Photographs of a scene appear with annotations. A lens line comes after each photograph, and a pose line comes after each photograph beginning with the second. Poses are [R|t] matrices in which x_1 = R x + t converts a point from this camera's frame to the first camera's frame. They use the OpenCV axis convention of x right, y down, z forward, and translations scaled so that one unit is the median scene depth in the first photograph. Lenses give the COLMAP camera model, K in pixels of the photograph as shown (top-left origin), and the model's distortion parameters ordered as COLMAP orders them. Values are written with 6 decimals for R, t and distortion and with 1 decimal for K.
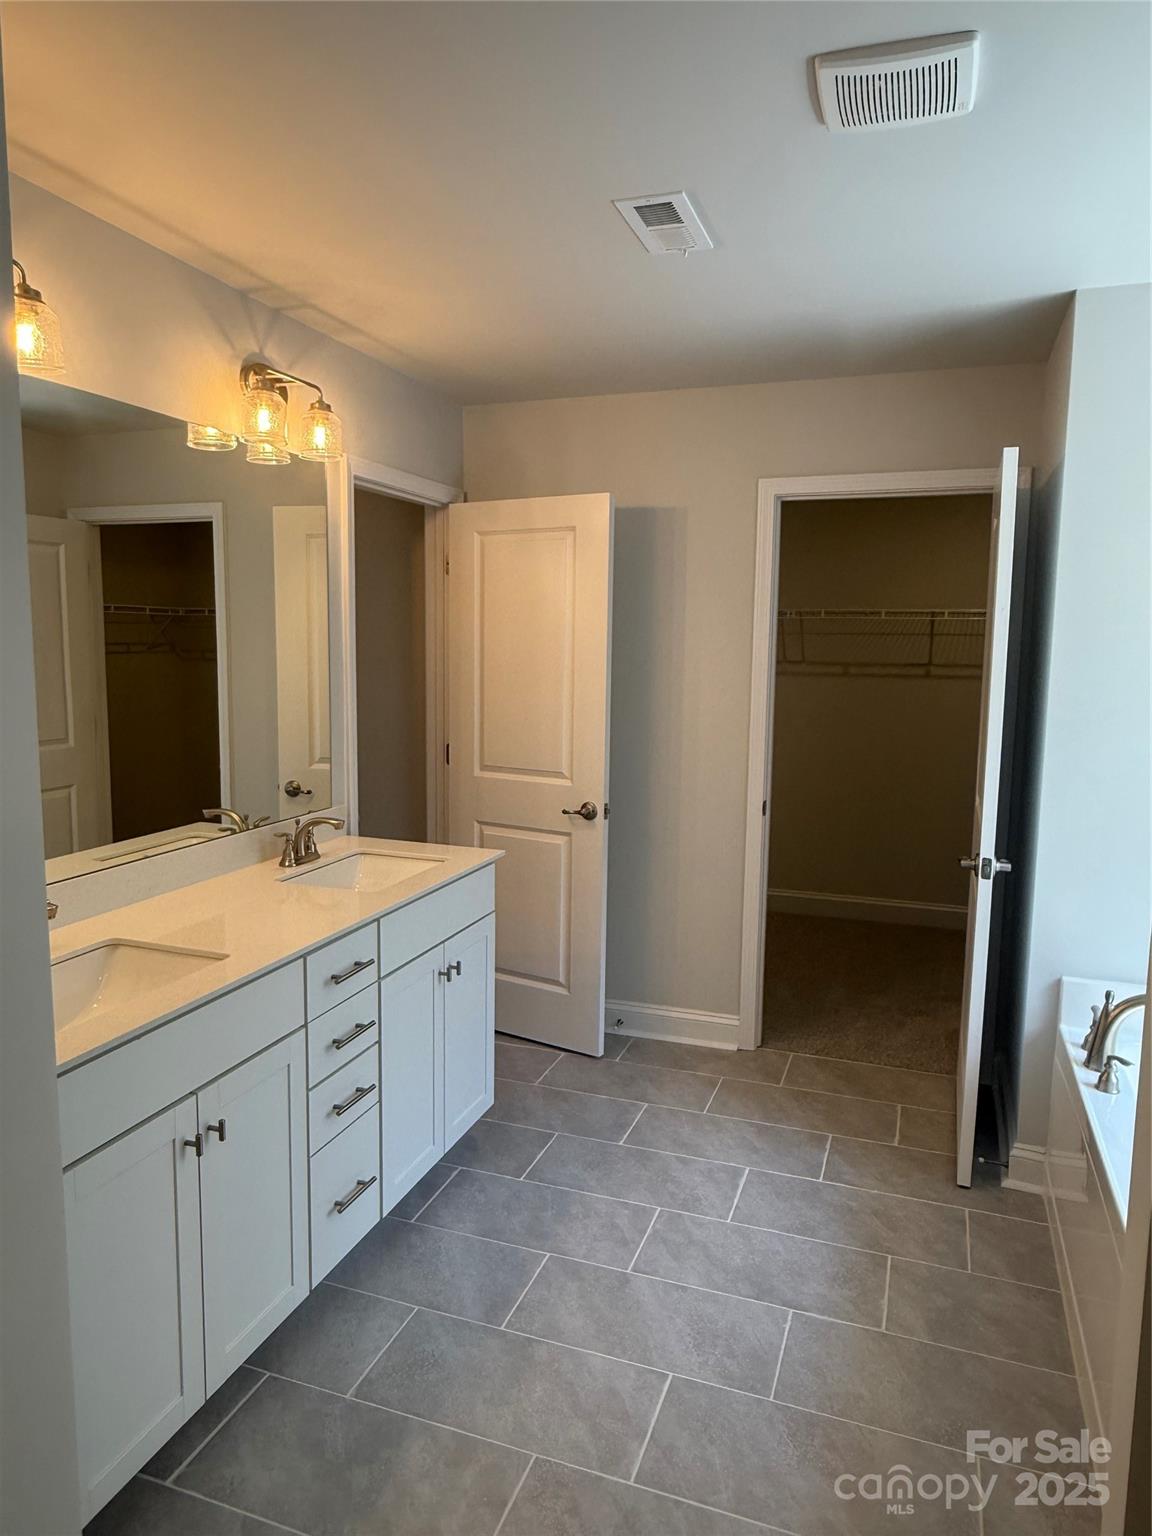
lens RADIAL K [[1039.3, 0, 576.5], [0, 1039.3, 773.9], [0, 0, 1]] dist [-0.009555, 0.001830]
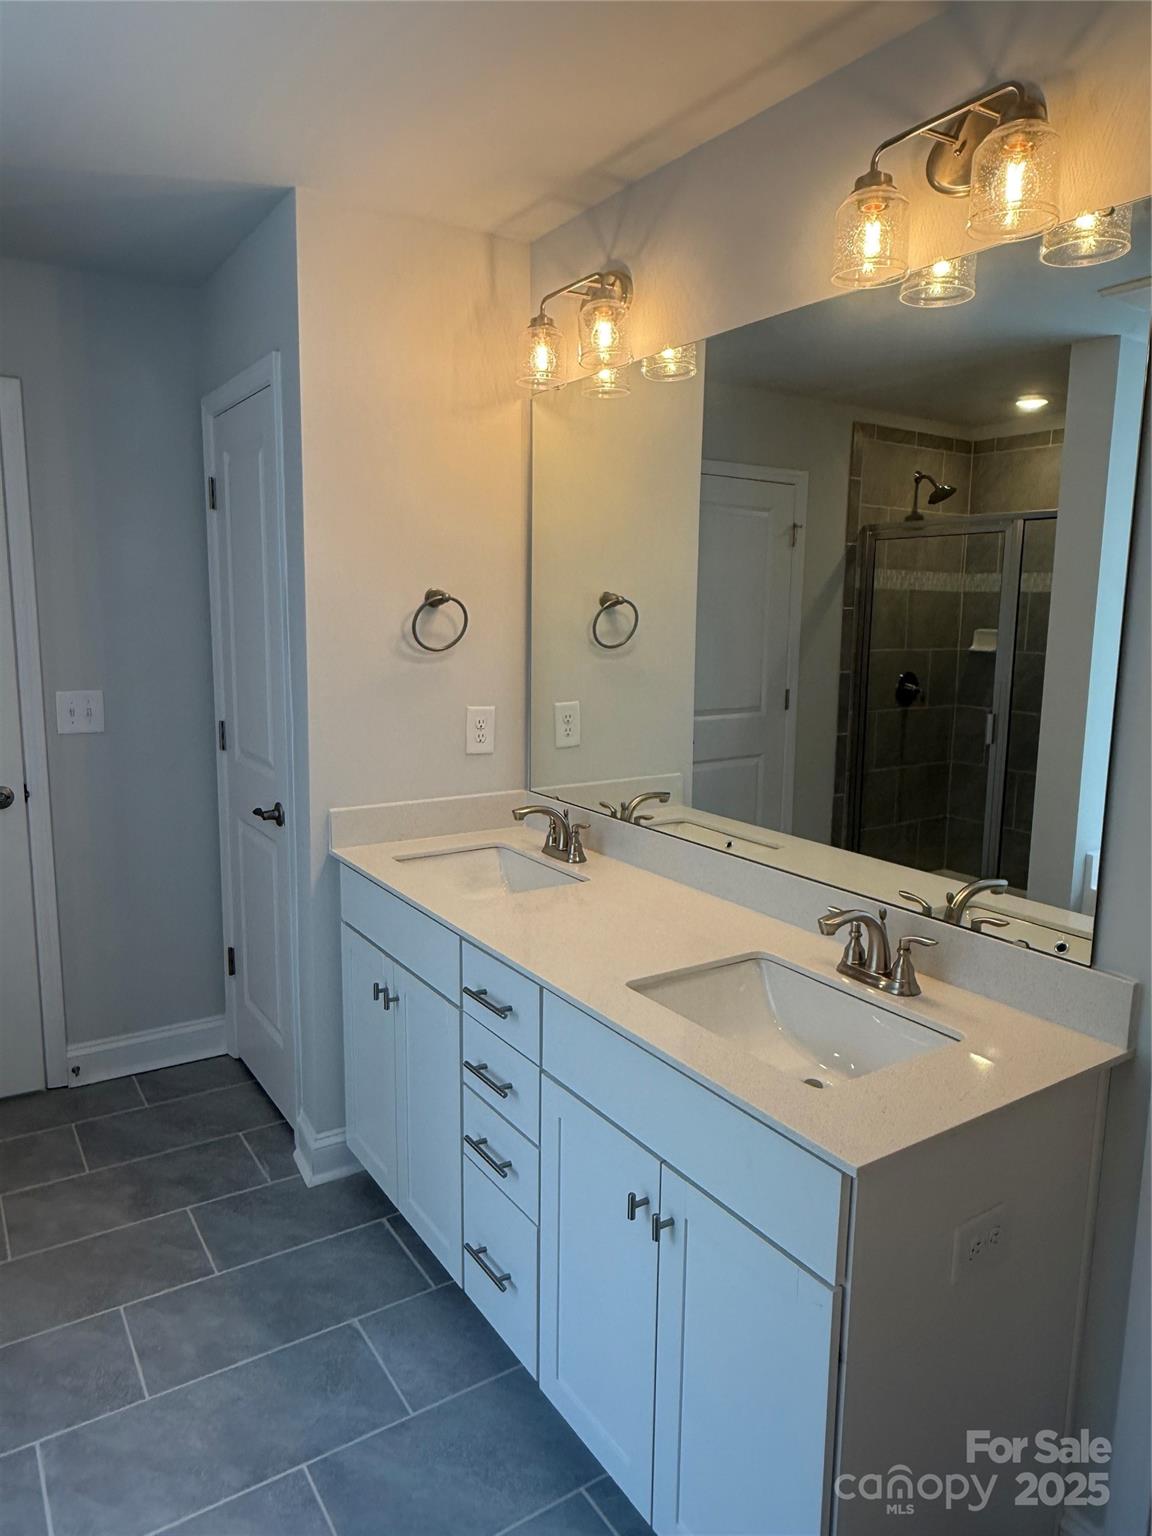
lens RADIAL K [[1039.3, 0, 590.9], [0, 1039.3, 755.2], [0, 0, 1]] dist [-0.009555, 0.001830]
pose [[-0.616408, 0.096391, -0.781505, 0.401658], [-0.117400, 0.970136, 0.212256, -0.205713], [0.778626, 0.222585, -0.586683, 1.708490]]
